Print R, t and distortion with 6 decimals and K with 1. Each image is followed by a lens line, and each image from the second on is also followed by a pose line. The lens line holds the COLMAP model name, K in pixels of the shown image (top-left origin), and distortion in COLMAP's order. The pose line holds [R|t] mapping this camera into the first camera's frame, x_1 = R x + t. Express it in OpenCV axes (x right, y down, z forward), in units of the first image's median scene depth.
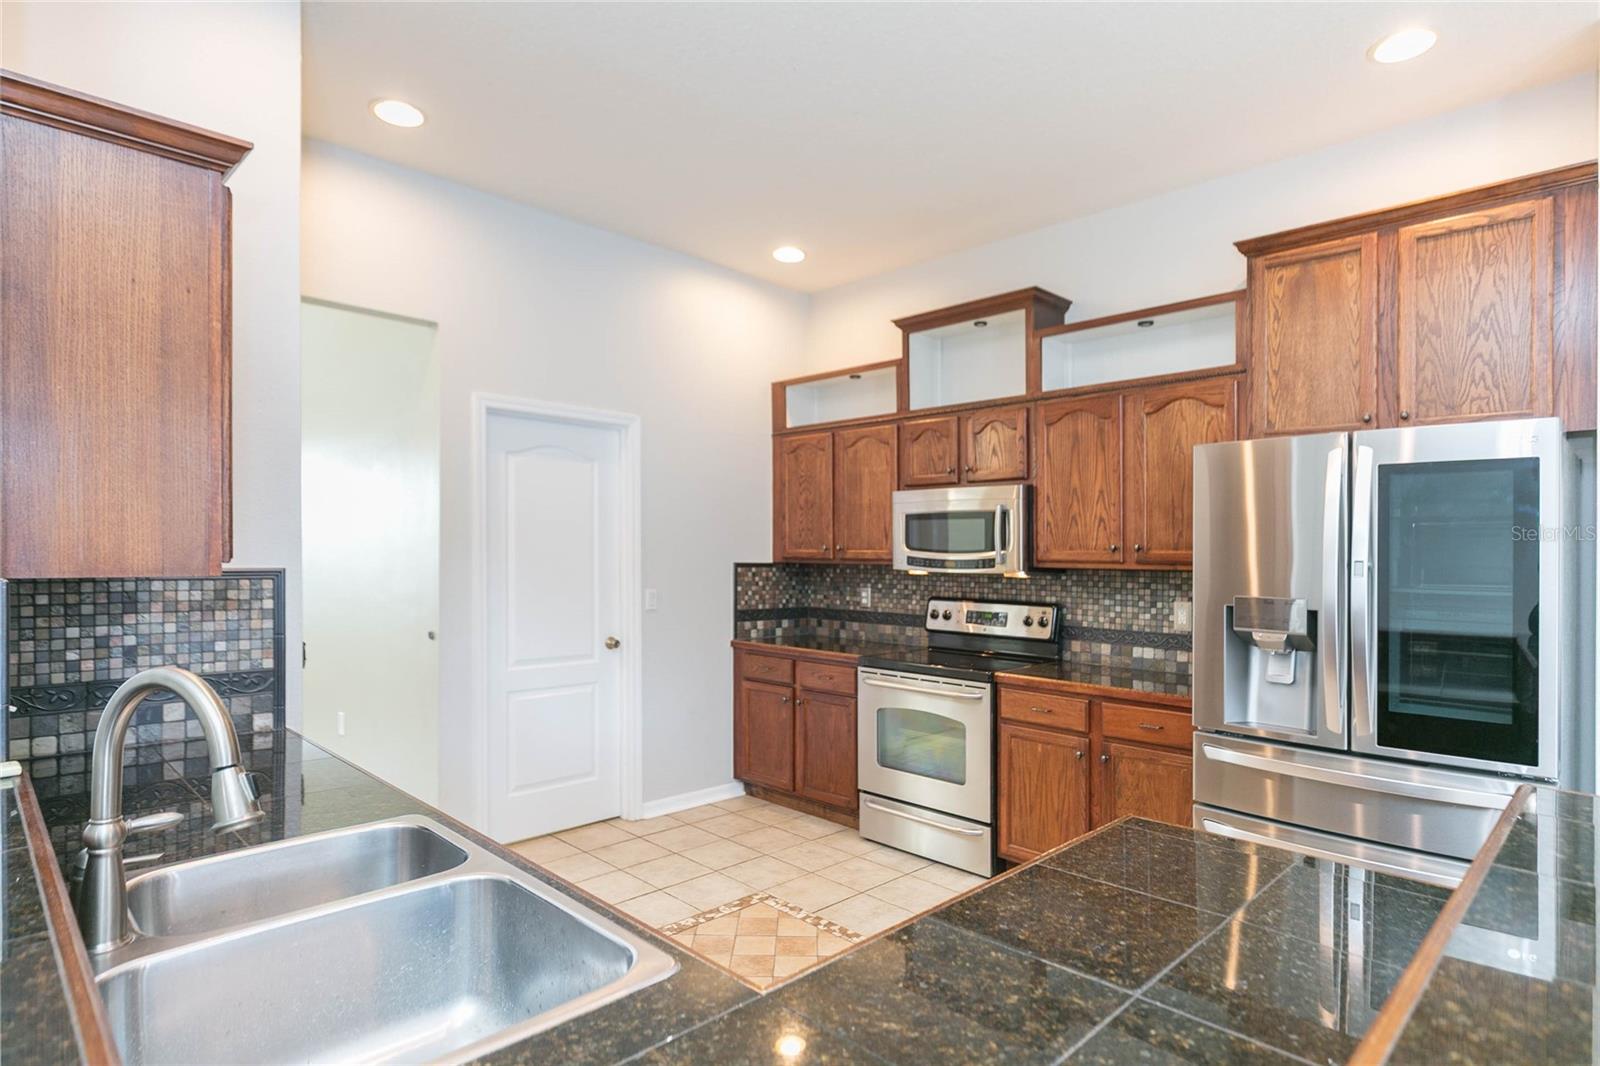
lens RADIAL K [[840.4, 0, 805.5], [0, 840.4, 562.0], [0, 0, 1]] dist [0.000324, -0.000092]
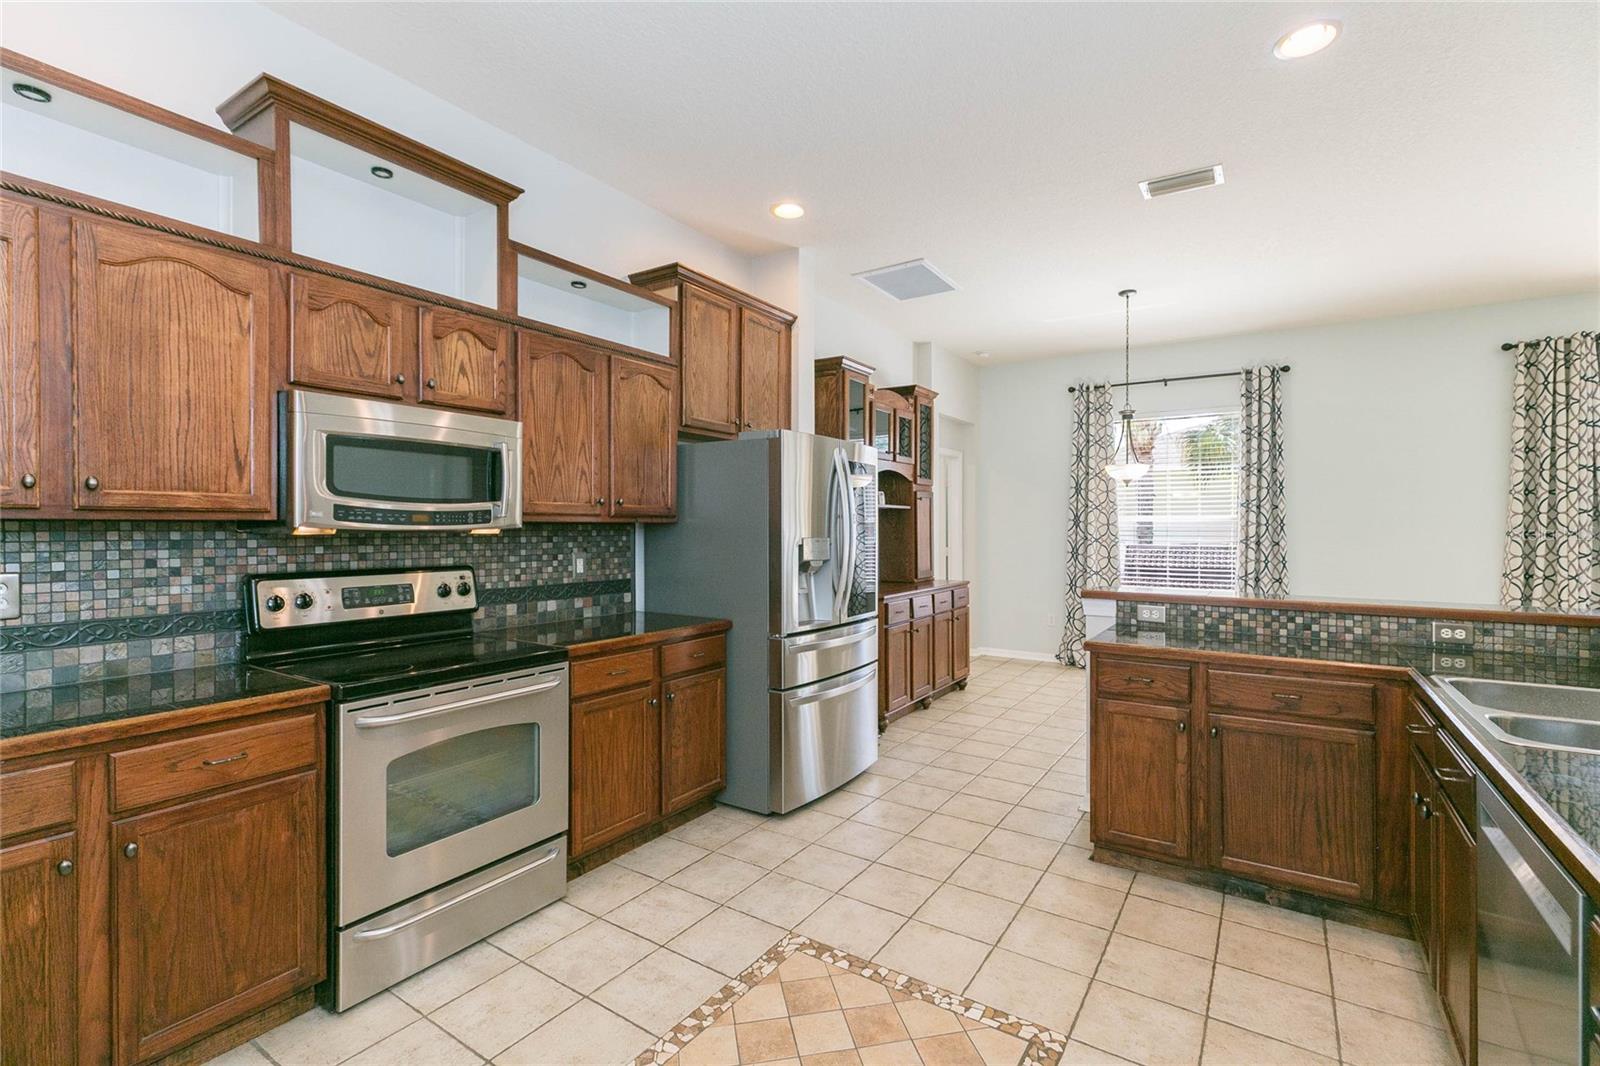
lens RADIAL K [[721.9, 0, 806.3], [0, 721.9, 520.5], [0, 0, 1]] dist [0.001111, 0.000085]
pose [[-0.204851, -0.002952, 0.978789, -0.487126], [0.003763, 0.999986, 0.003803, 0.003677], [-0.978786, 0.004462, -0.204837, 0.845518]]
